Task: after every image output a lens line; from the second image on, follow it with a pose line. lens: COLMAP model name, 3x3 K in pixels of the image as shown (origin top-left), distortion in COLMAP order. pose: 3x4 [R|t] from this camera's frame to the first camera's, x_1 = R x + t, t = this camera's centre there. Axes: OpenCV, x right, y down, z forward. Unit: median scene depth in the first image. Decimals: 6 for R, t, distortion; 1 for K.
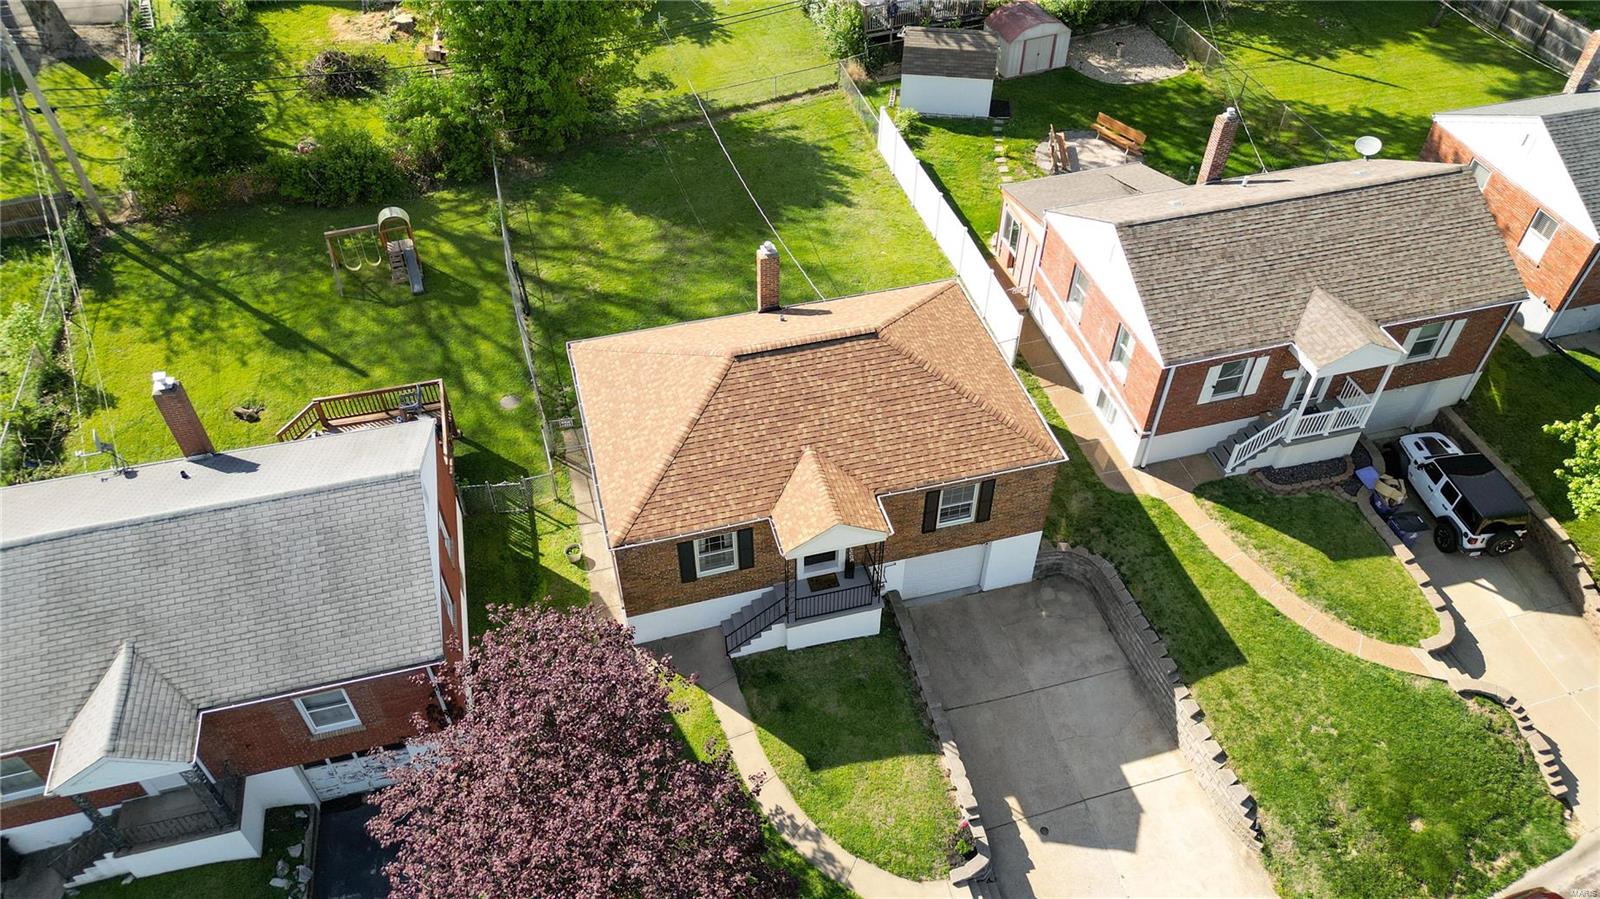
lens RADIAL K [[1144.2, 0, 793.0], [0, 1144.2, 437.2], [0, 0, 1]] dist [0.039260, -0.029407]
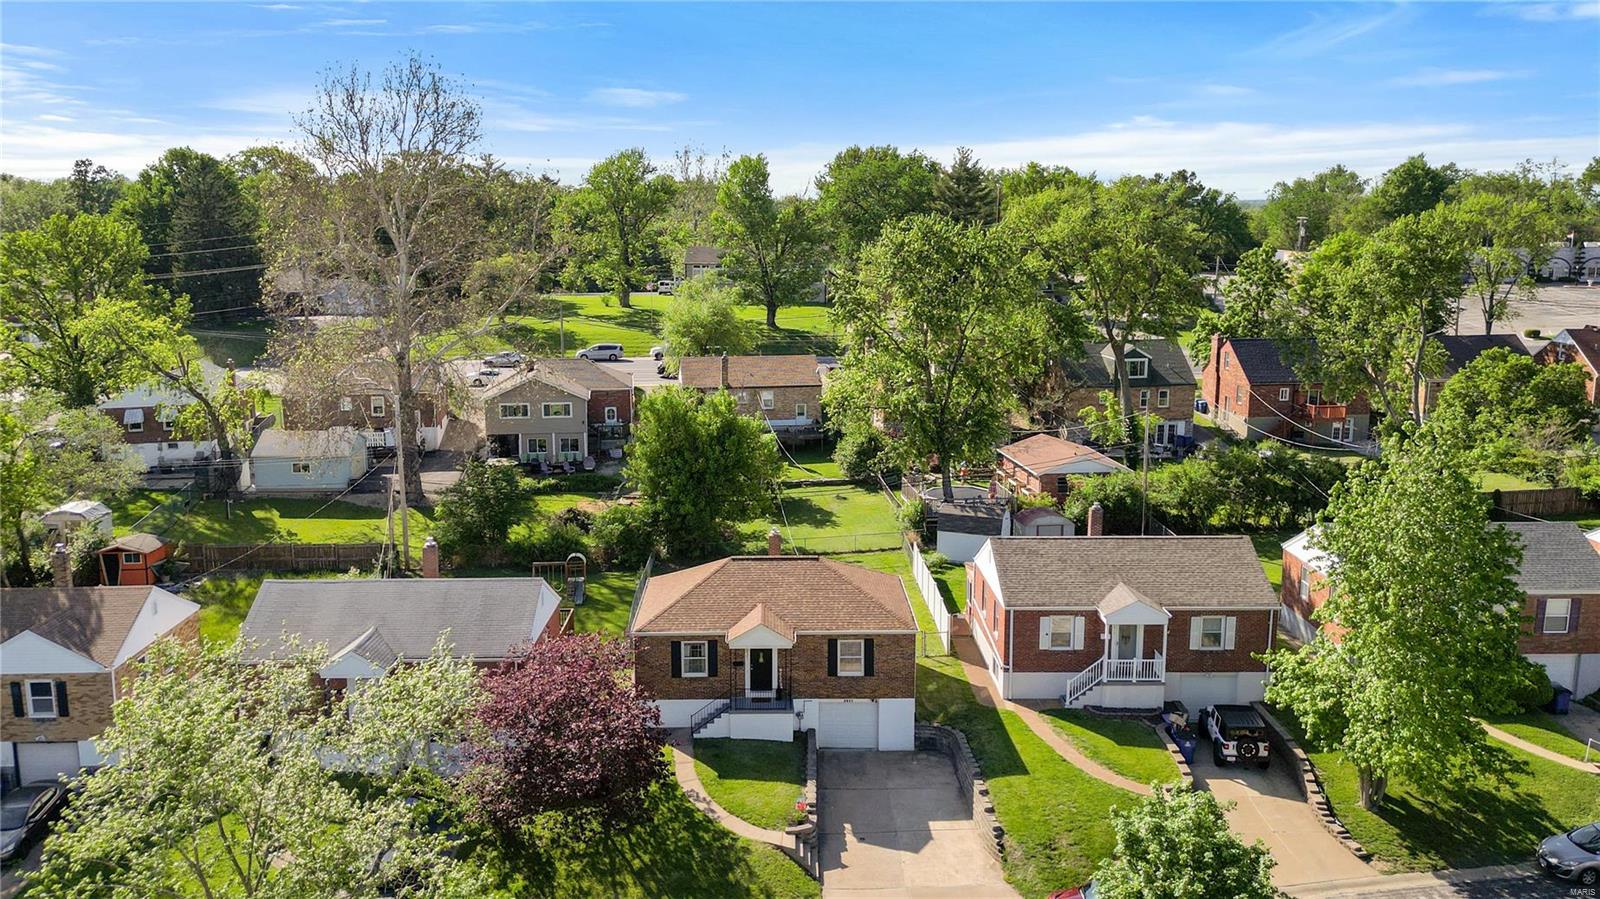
lens RADIAL K [[1276.4, 0, 773.0], [0, 1276.4, 413.6], [0, 0, 1]] dist [0.160287, -0.334371]
pose [[0.967466, 0.036295, -0.250384, 0.418796], [-0.173819, 0.814465, -0.553564, 0.696018], [0.183837, 0.579076, 0.794276, -0.555688]]
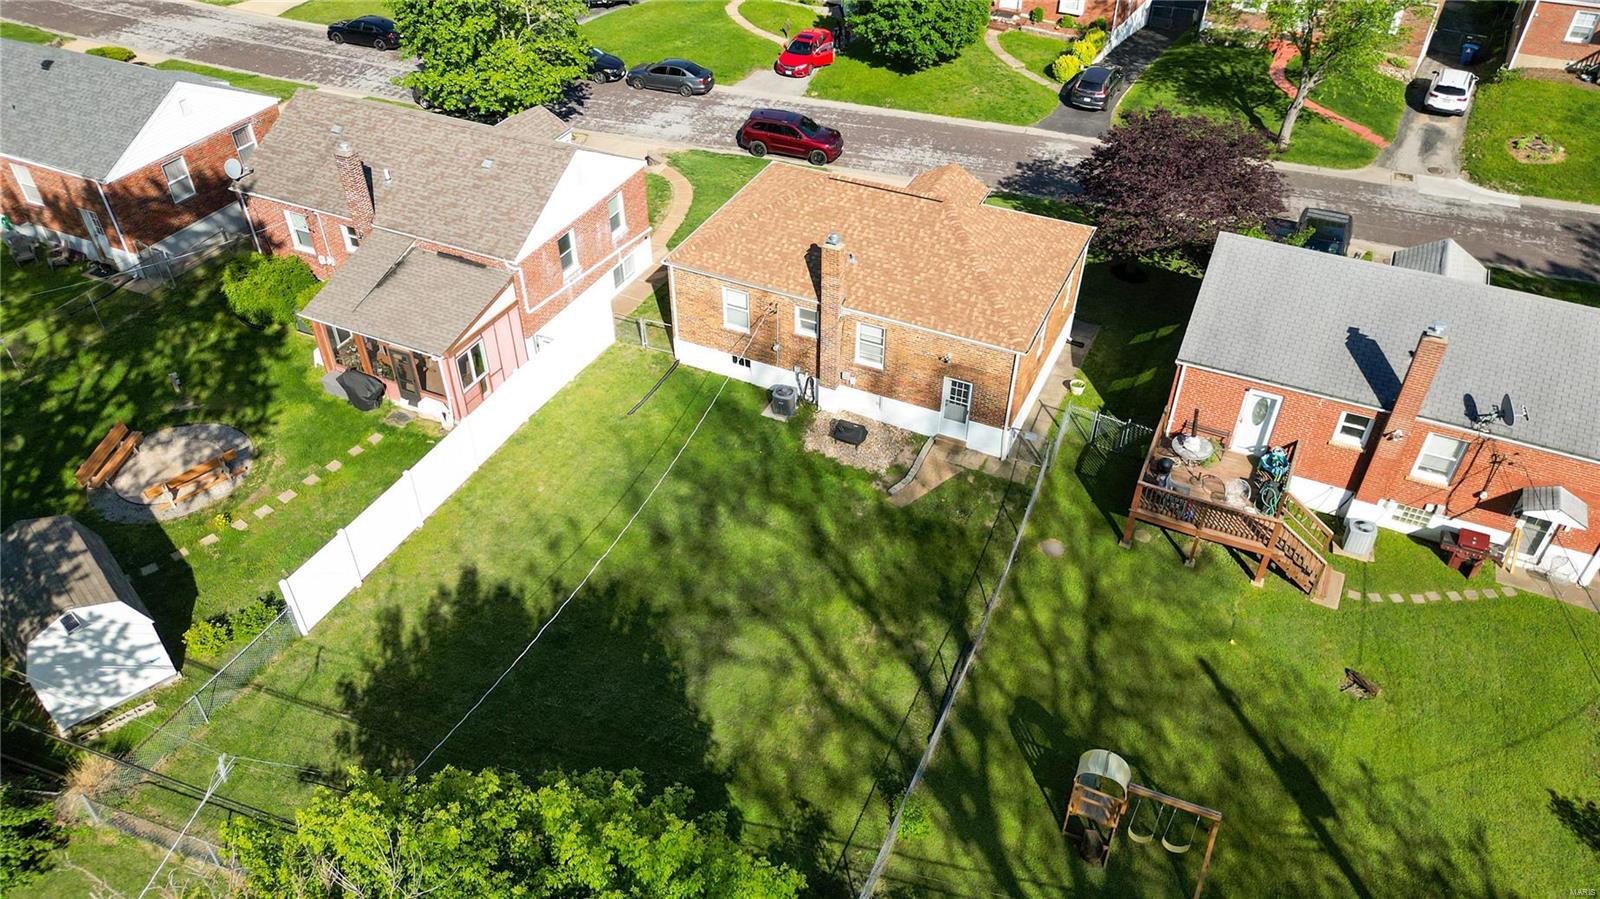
lens RADIAL K [[1144.2, 0, 793.0], [0, 1144.2, 437.2], [0, 0, 1]] dist [0.039260, -0.029407]
pose [[-0.769651, -0.395836, 0.500951, -0.555756], [0.446023, 0.228070, 0.865475, -0.985956], [-0.456838, 0.889549, 0.001017, 1.129918]]
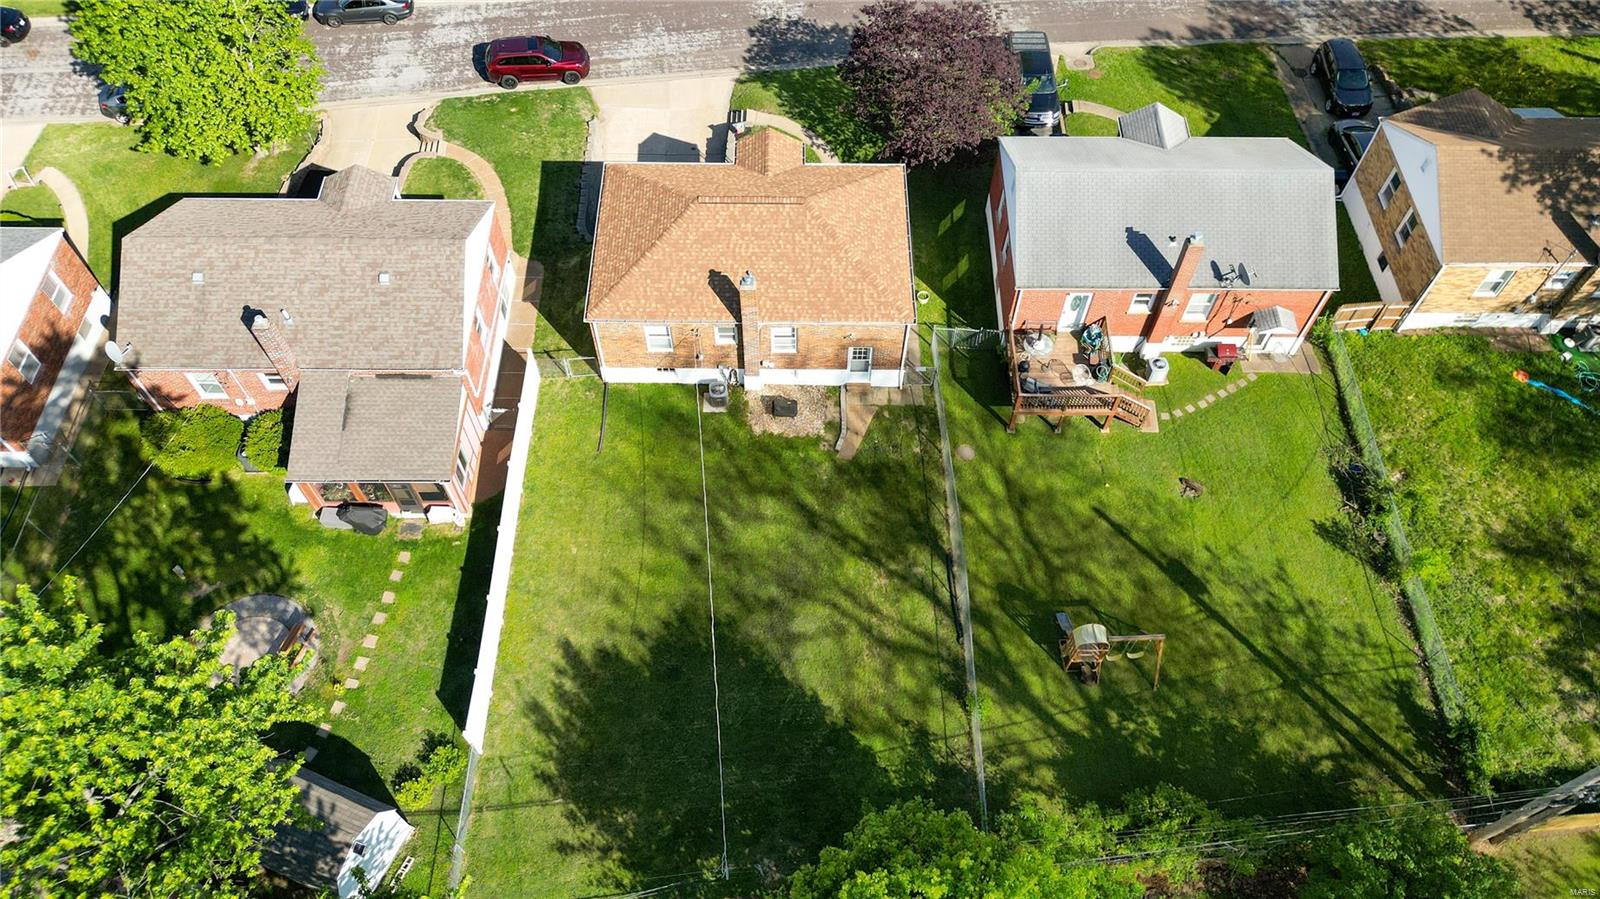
lens RADIAL K [[1147.0, 0, 800.0], [0, 1147.0, 449.5], [0, 0, 1]] dist [0.005172, 0.088663]
pose [[-0.967993, -0.208725, 0.139371, -0.275458], [0.175948, -0.168364, 0.969895, -1.312043], [-0.178976, 0.963373, 0.199700, 0.886756]]
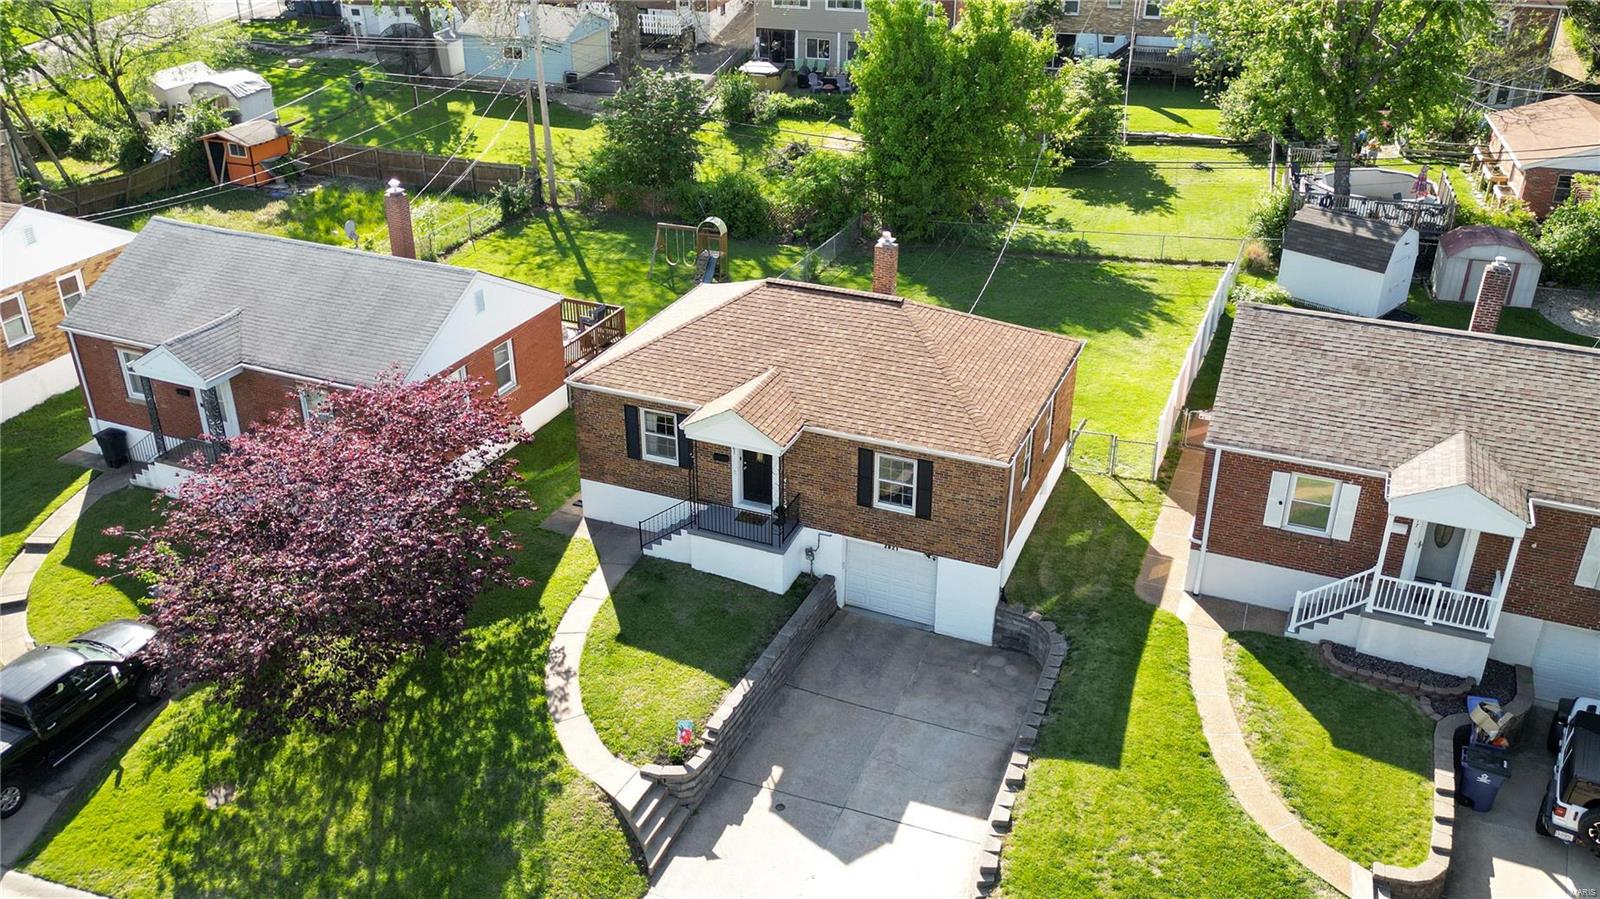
lens RADIAL K [[1352.7, 0, 776.6], [0, 1352.7, 408.0], [0, 0, 1]] dist [0.068376, -0.069156]
pose [[0.786659, 0.269546, -0.555440, 0.585963], [-0.431710, 0.883301, -0.182771, 0.219309], [0.441355, 0.383568, 0.811222, 0.036490]]
